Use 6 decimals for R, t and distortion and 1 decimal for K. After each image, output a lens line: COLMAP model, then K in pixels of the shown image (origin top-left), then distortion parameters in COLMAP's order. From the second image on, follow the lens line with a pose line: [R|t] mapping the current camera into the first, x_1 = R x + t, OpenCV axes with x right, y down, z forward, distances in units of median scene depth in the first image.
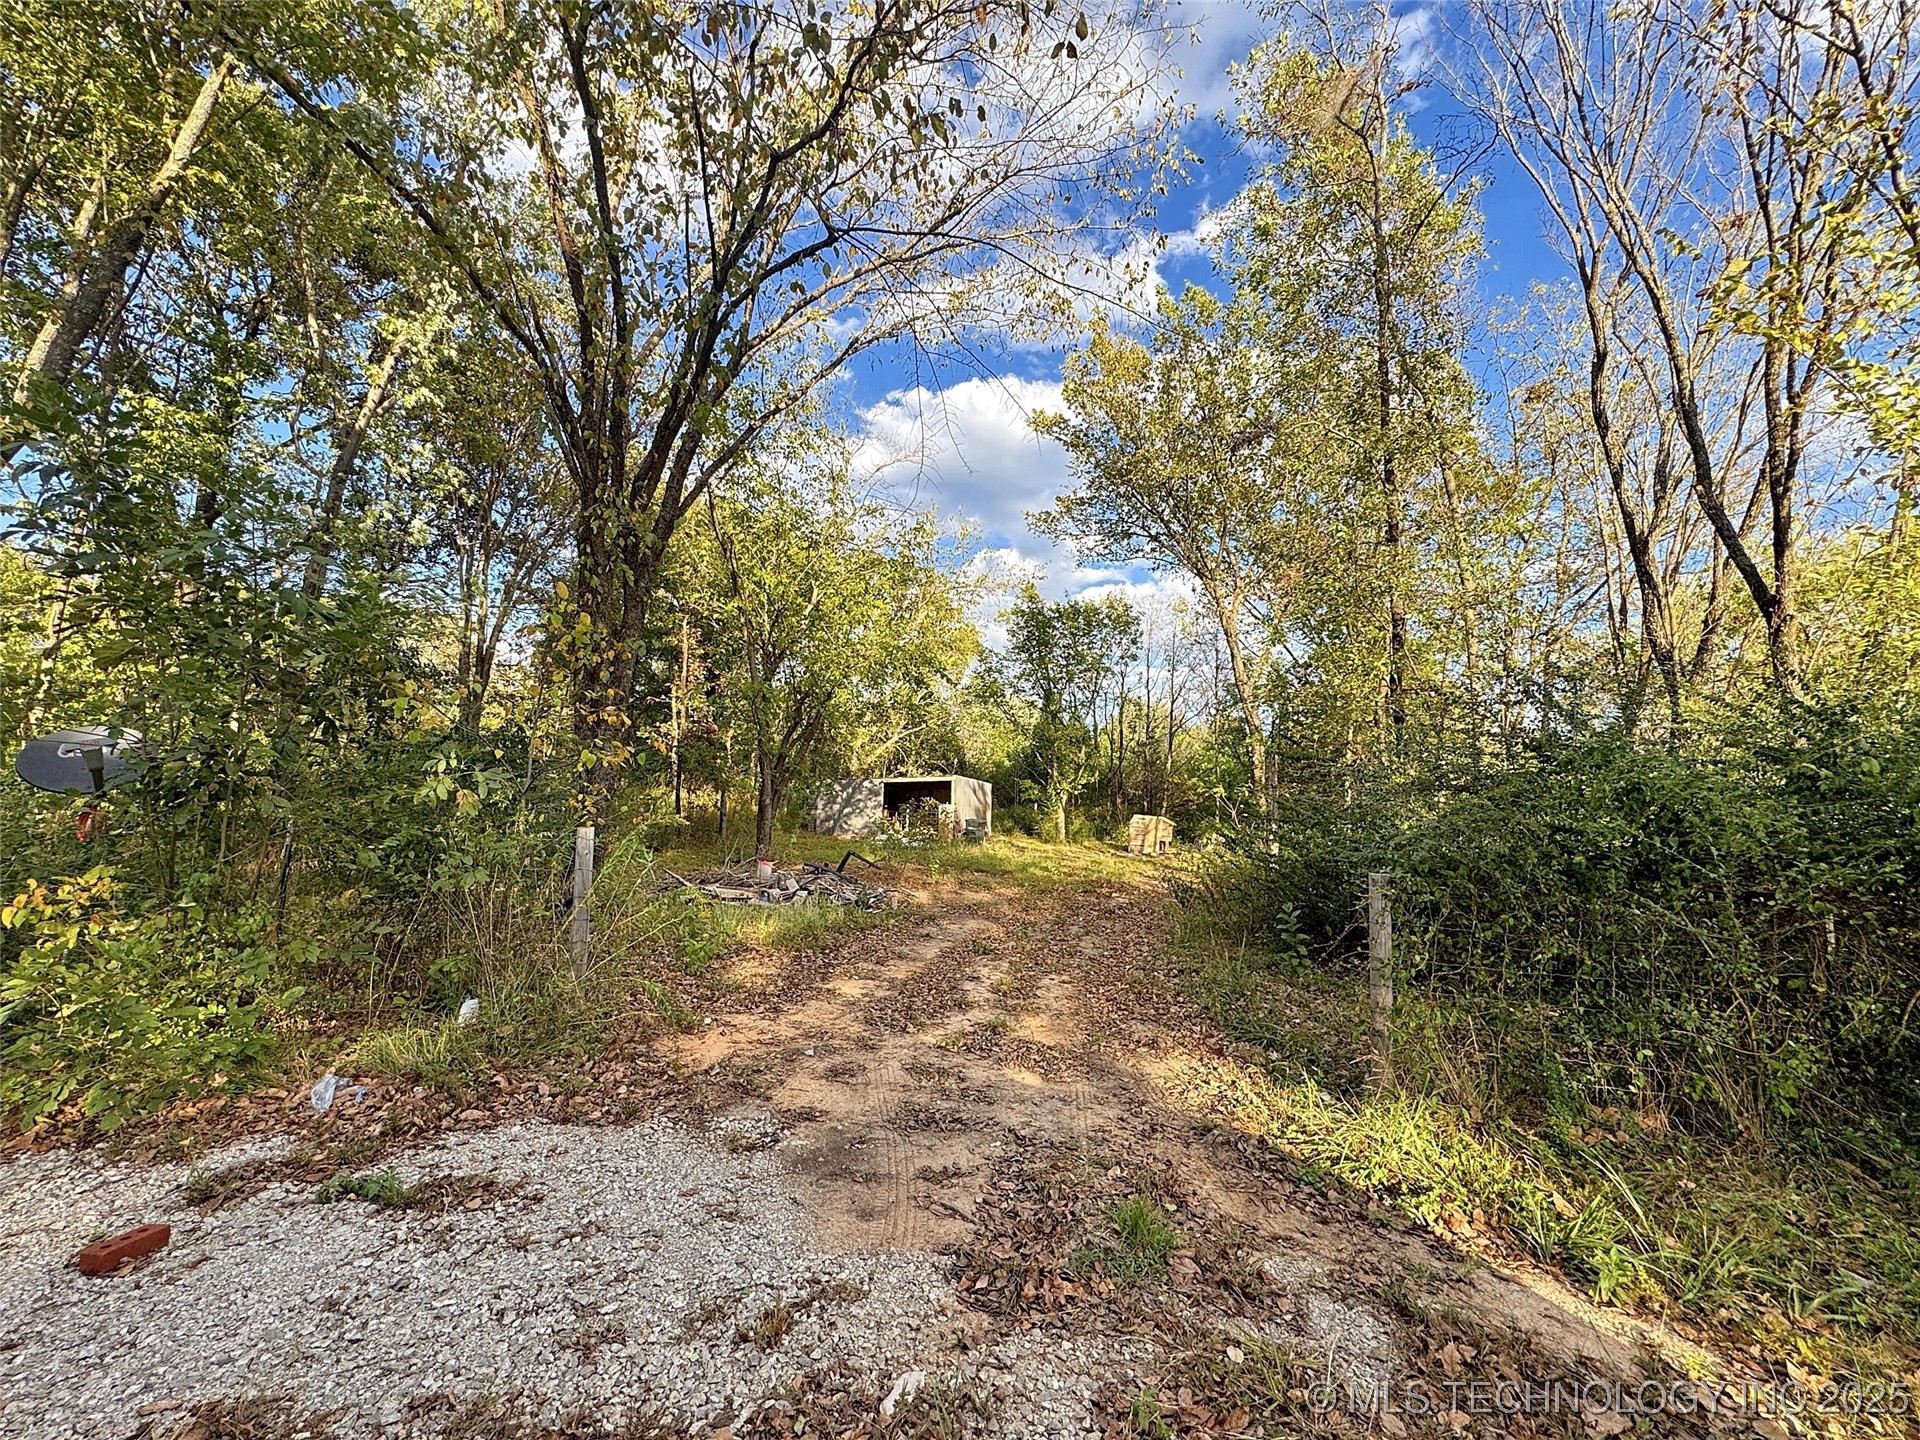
lens RADIAL K [[766.1, 0, 961.0], [0, 766.1, 715.3], [0, 0, 1]] dist [-0.002007, -0.000359]
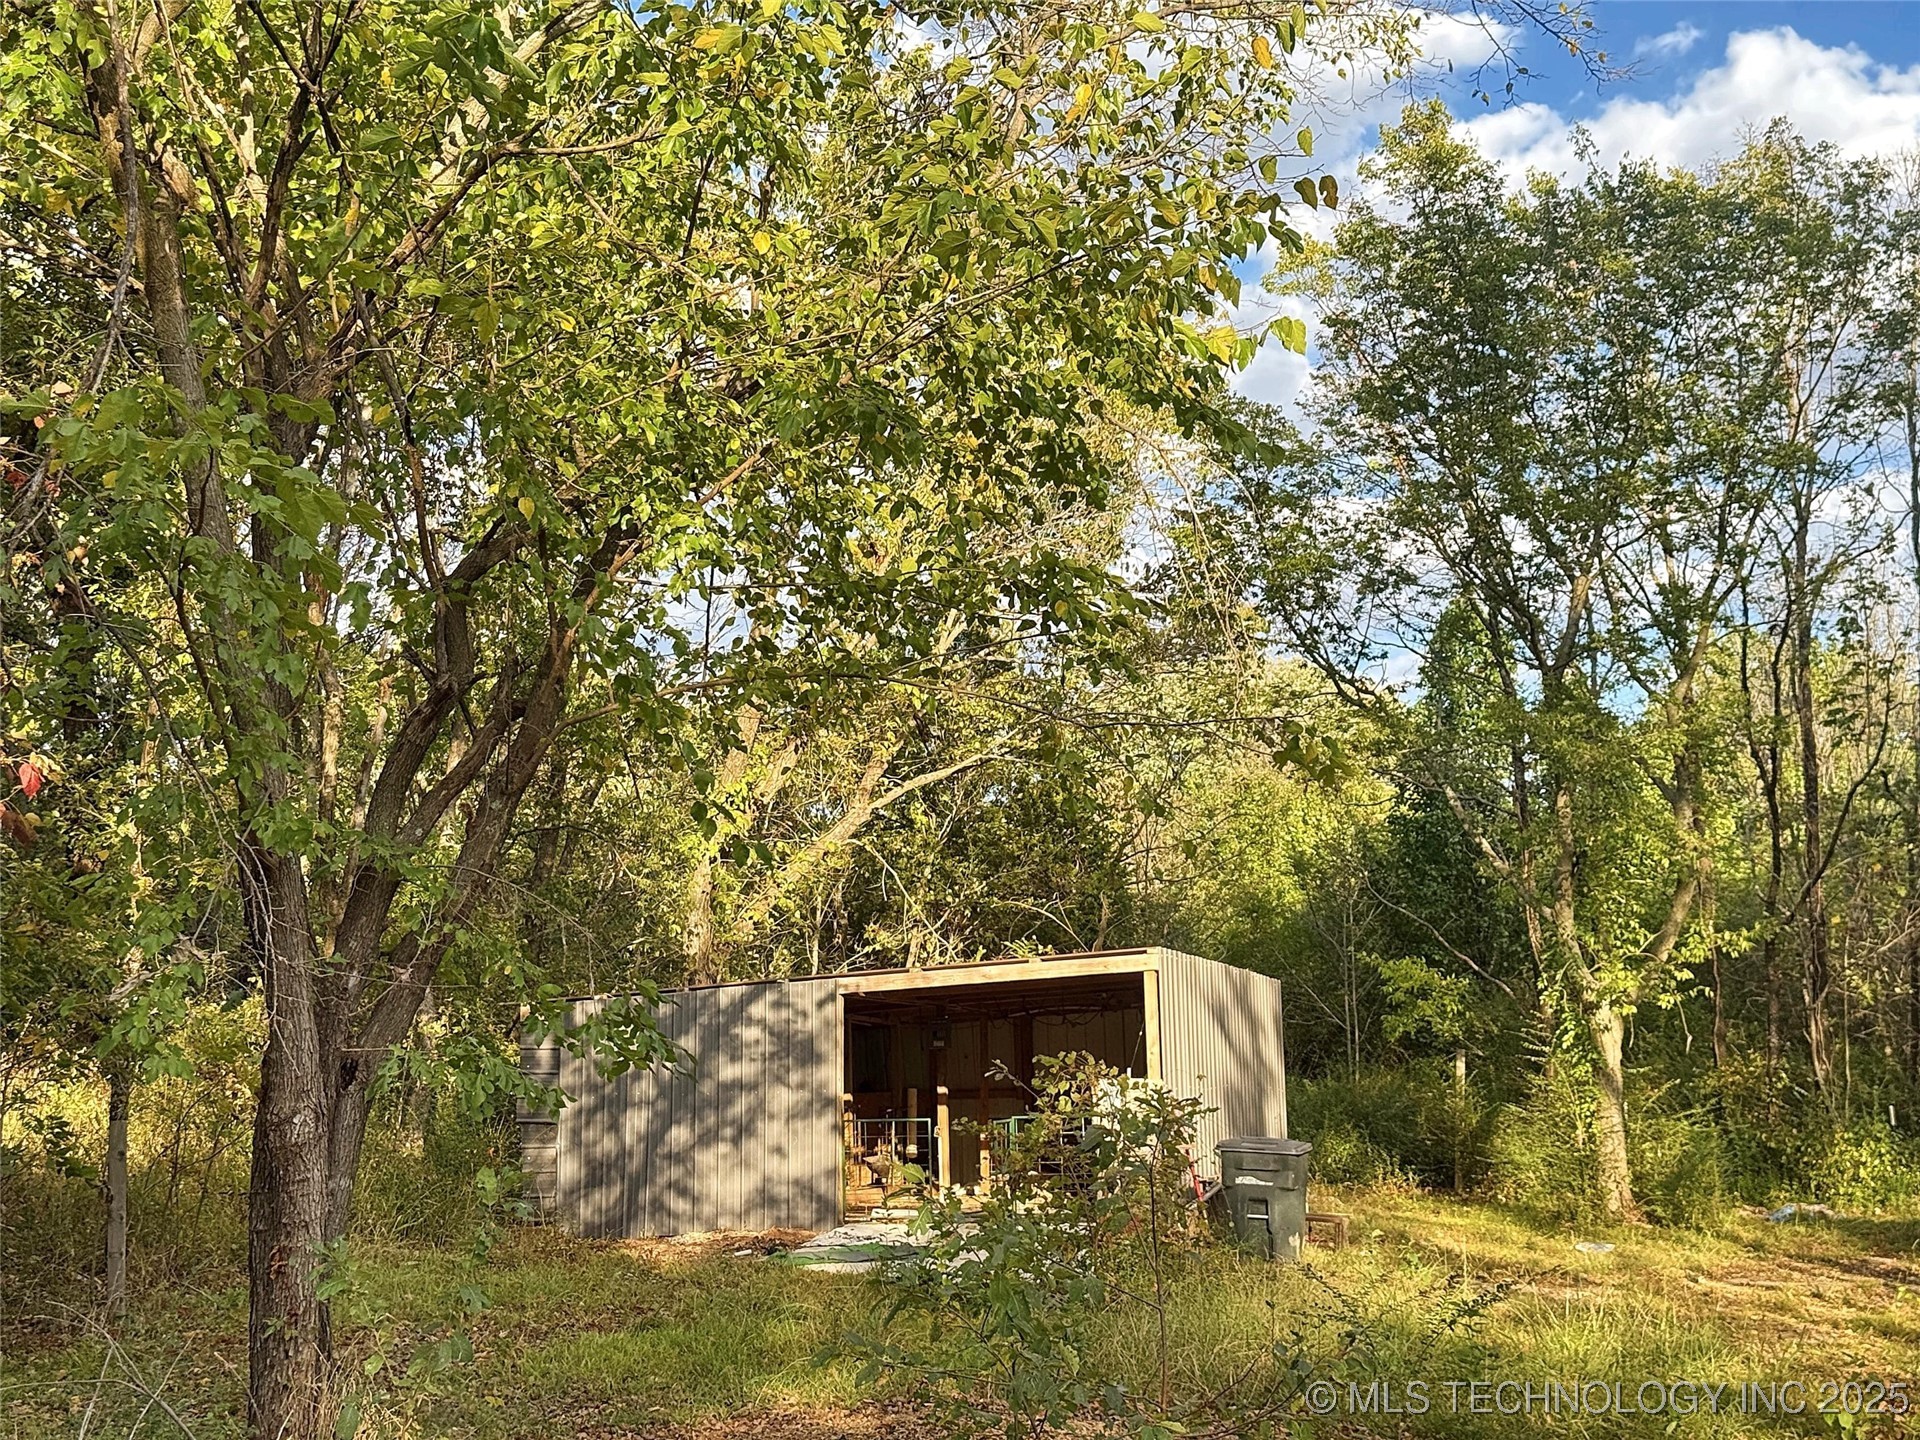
lens RADIAL K [[2651.3, 0, 963.8], [0, 2651.3, 719.7], [0, 0, 1]] dist [0.002494, 0.010810]
pose [[0.998237, -0.049507, -0.032727, -0.029339], [0.049134, 0.998719, -0.012102, 0.015078], [0.033285, 0.010472, 0.999391, 0.195304]]
